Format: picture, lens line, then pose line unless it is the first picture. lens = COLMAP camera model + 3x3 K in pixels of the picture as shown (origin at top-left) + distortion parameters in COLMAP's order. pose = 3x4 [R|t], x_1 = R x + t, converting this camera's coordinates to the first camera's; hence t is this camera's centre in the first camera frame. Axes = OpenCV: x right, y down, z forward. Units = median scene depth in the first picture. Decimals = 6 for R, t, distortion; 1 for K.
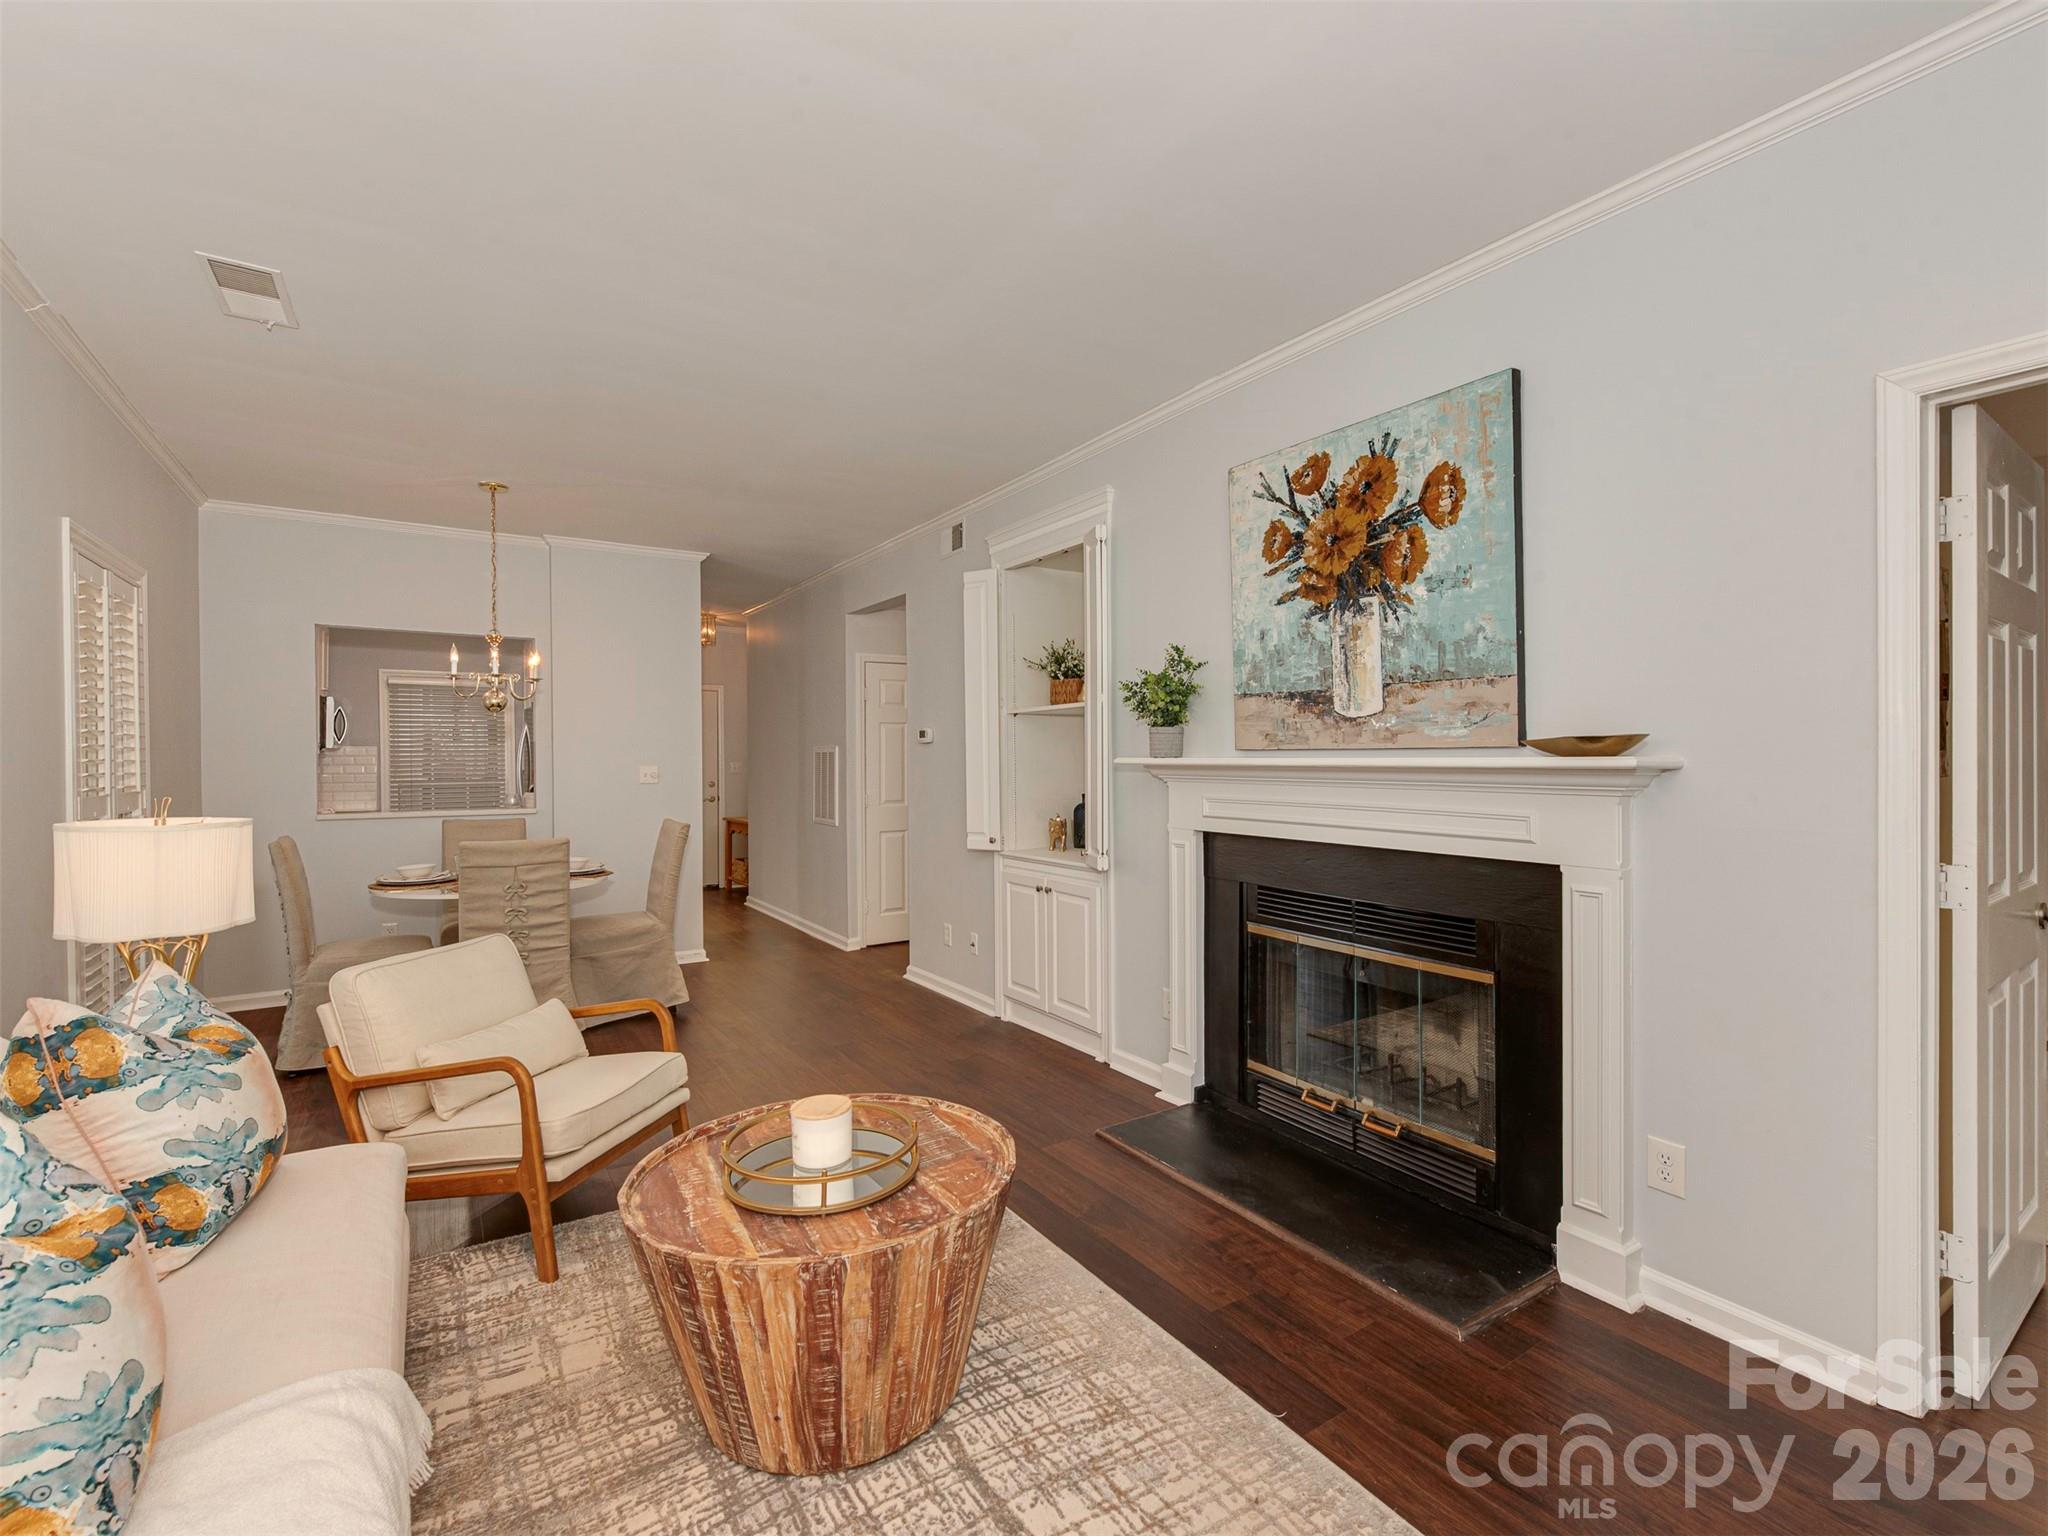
lens RADIAL K [[920.4, 0, 1013.0], [0, 920.4, 760.3], [0, 0, 1]] dist [0.002295, -0.000153]
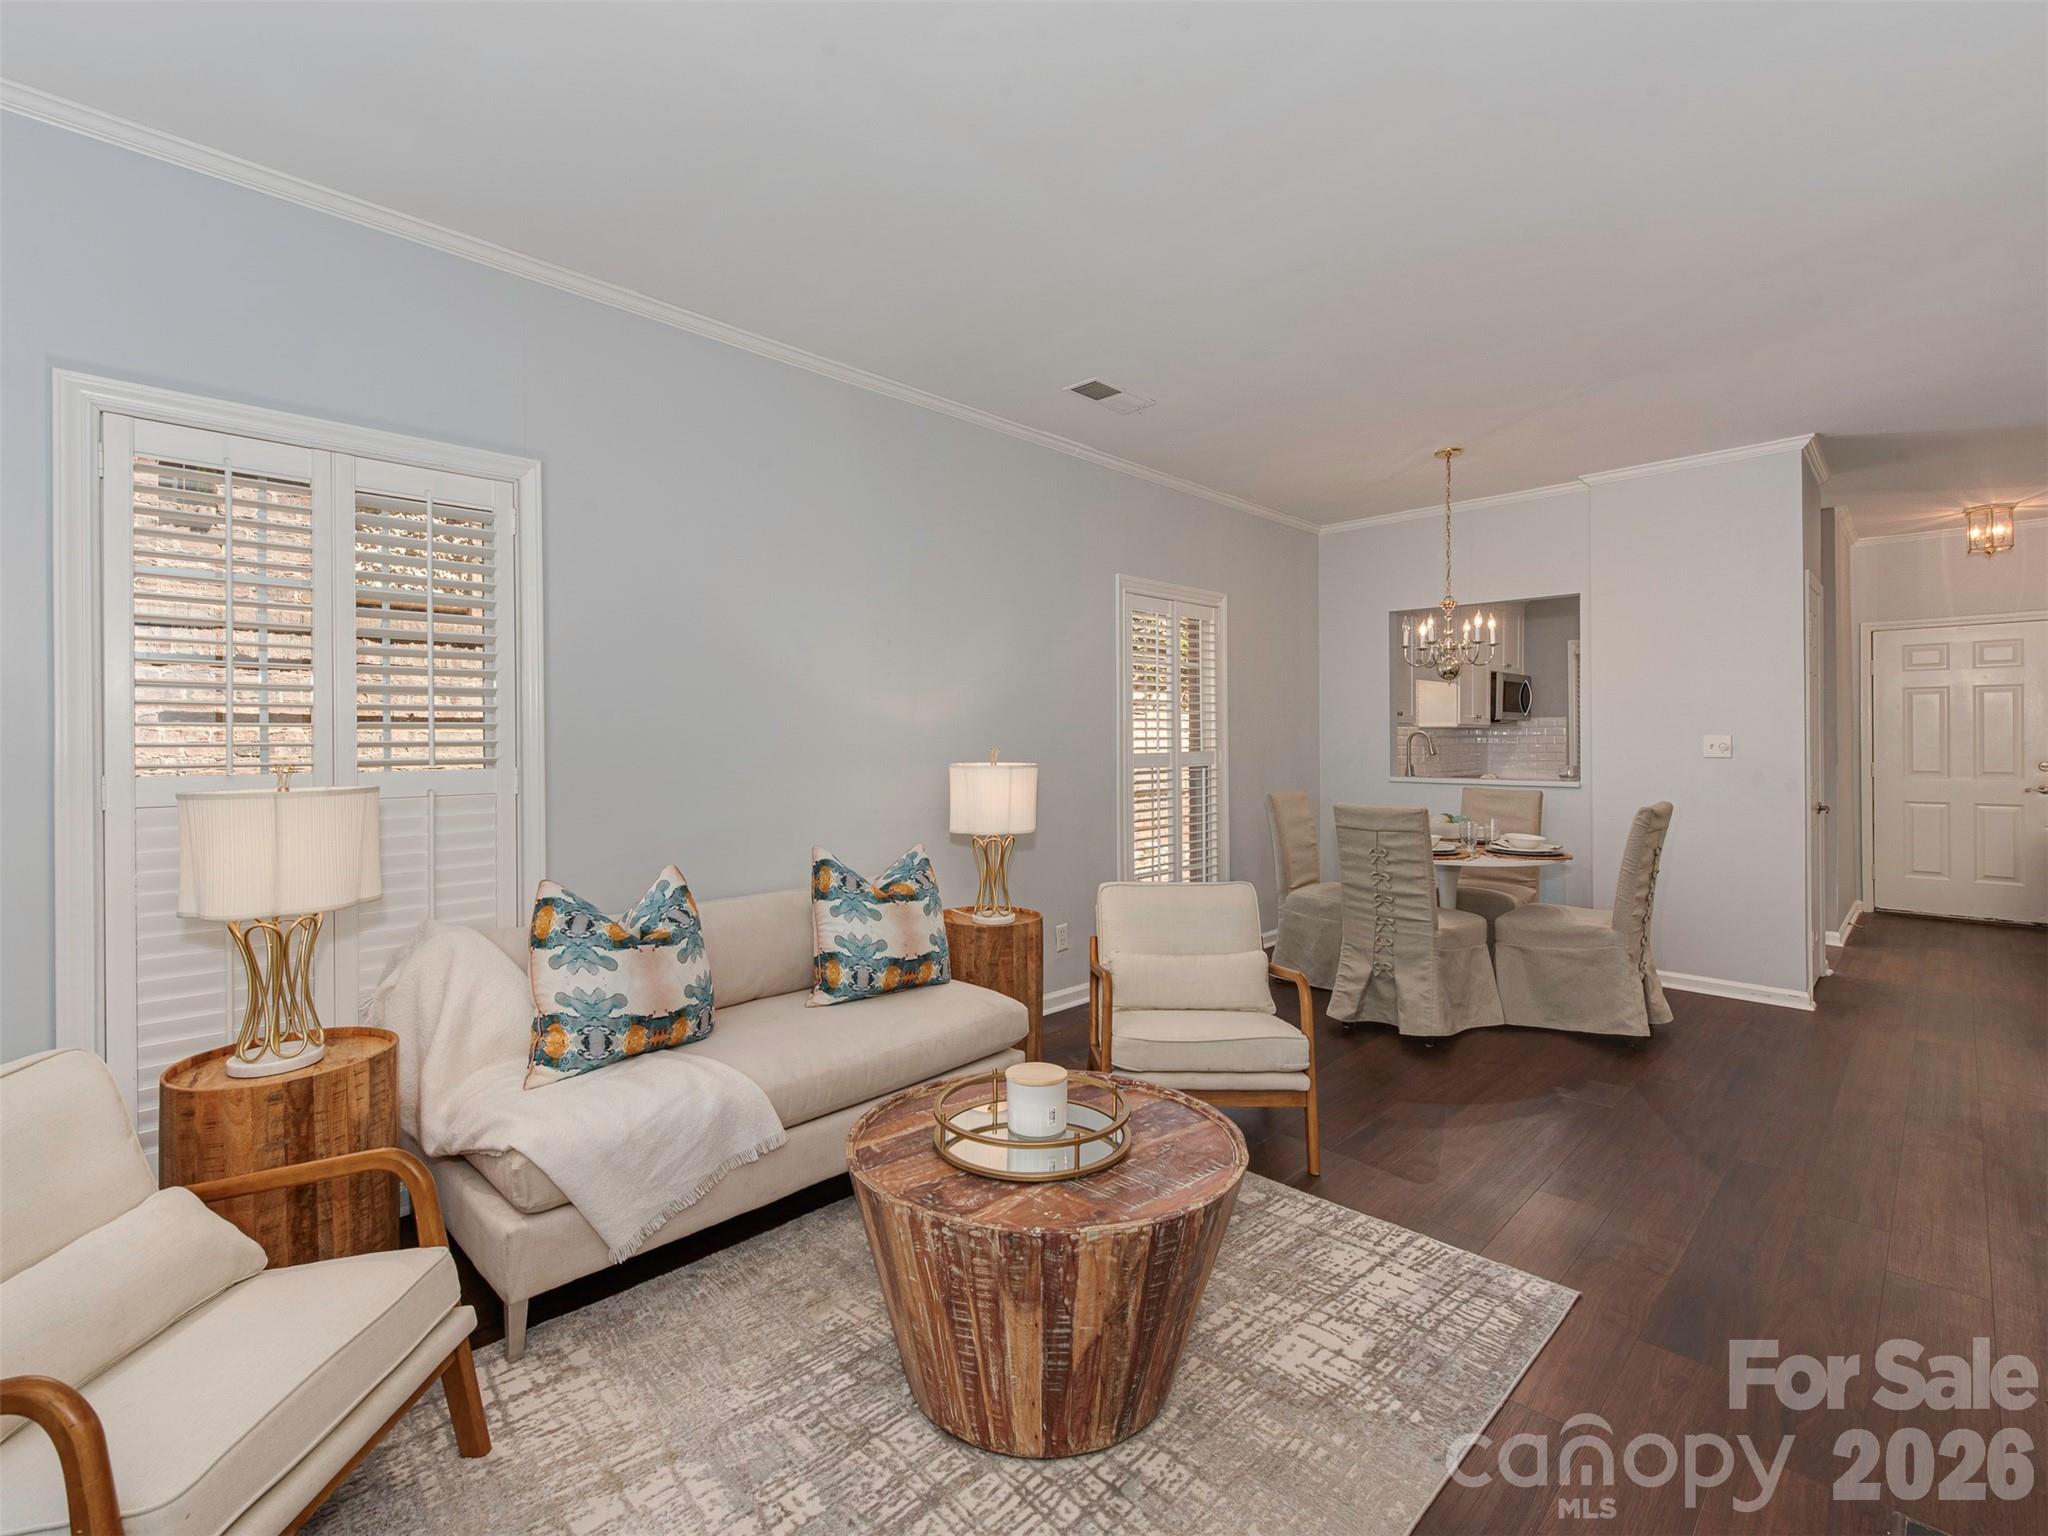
lens RADIAL K [[920.4, 0, 1004.4], [0, 920.4, 748.5], [0, 0, 1]] dist [0.002295, -0.000153]
pose [[0.208224, 0.010577, -0.978024, 1.193938], [0.001770, 0.999936, 0.011190, 0.037603], [0.978080, -0.004061, 0.208192, 1.254971]]
